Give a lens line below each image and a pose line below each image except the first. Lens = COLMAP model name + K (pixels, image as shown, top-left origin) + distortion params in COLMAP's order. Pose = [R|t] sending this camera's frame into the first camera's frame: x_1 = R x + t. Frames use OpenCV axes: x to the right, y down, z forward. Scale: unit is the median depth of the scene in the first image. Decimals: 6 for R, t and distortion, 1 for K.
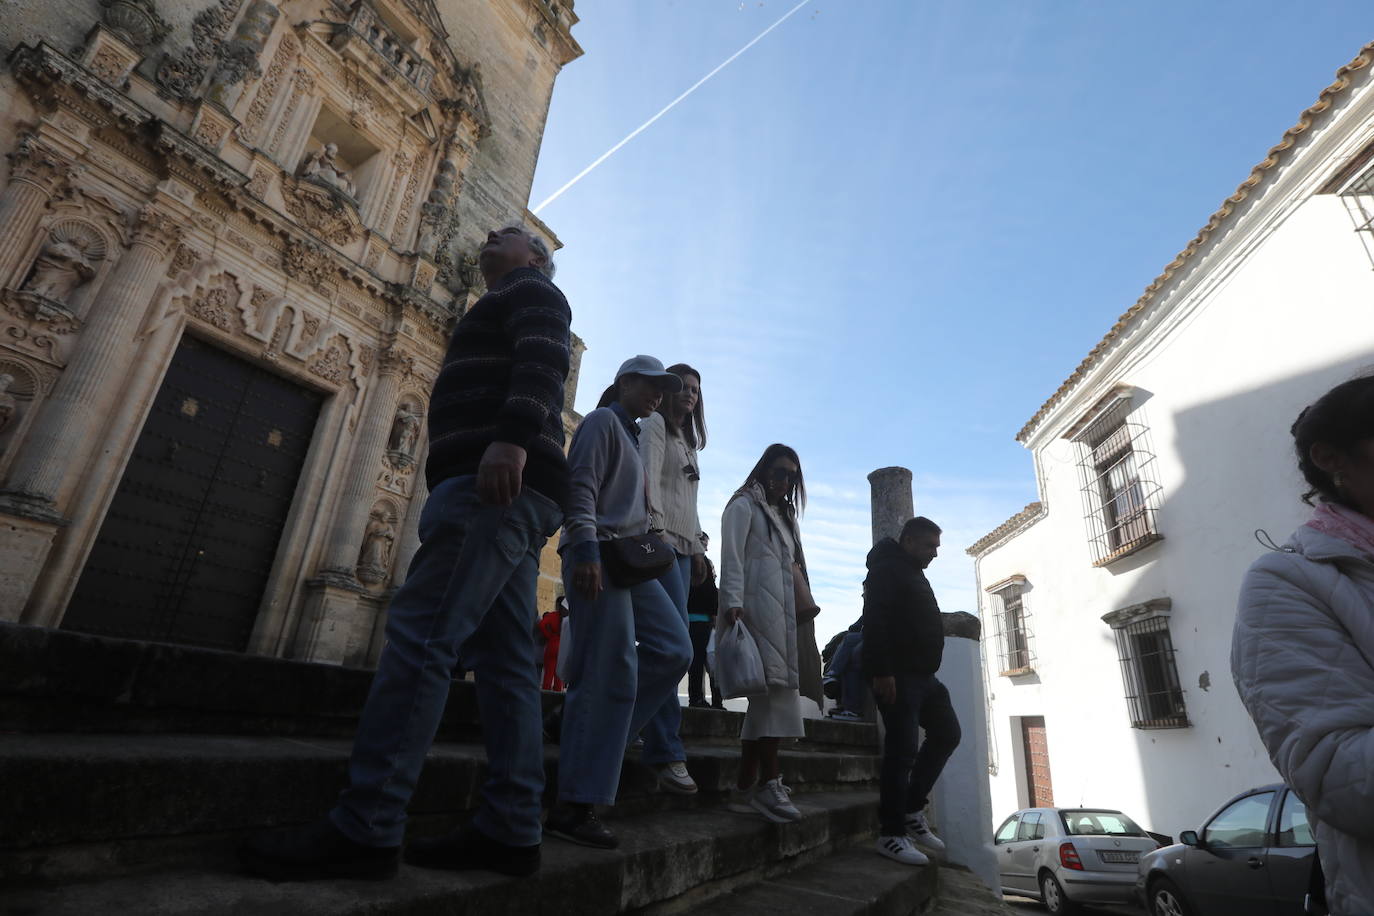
lens RADIAL K [[657.5, 0, 684.4], [0, 657.5, 455.6], [0, 0, 1]] dist [-0.048488, 0.024907]
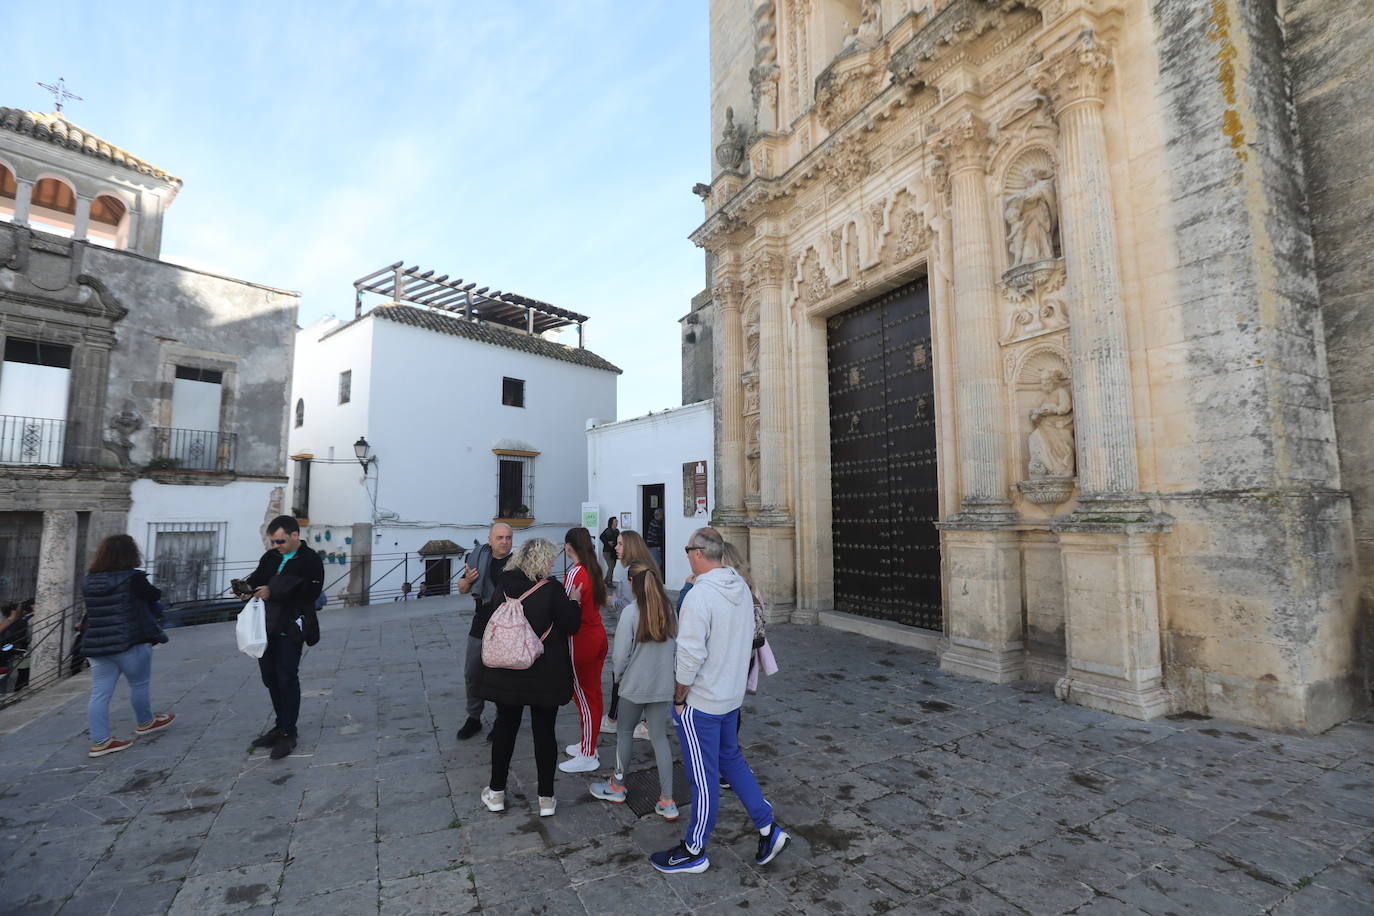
lens RADIAL K [[657.5, 0, 684.4], [0, 657.5, 455.6], [0, 0, 1]] dist [-0.048488, 0.024907]
pose [[-0.556584, -0.170573, -0.813092, 0.154844], [0.260378, 0.893573, -0.365693, 0.298121], [0.788934, -0.415250, -0.452935, 1.083698]]
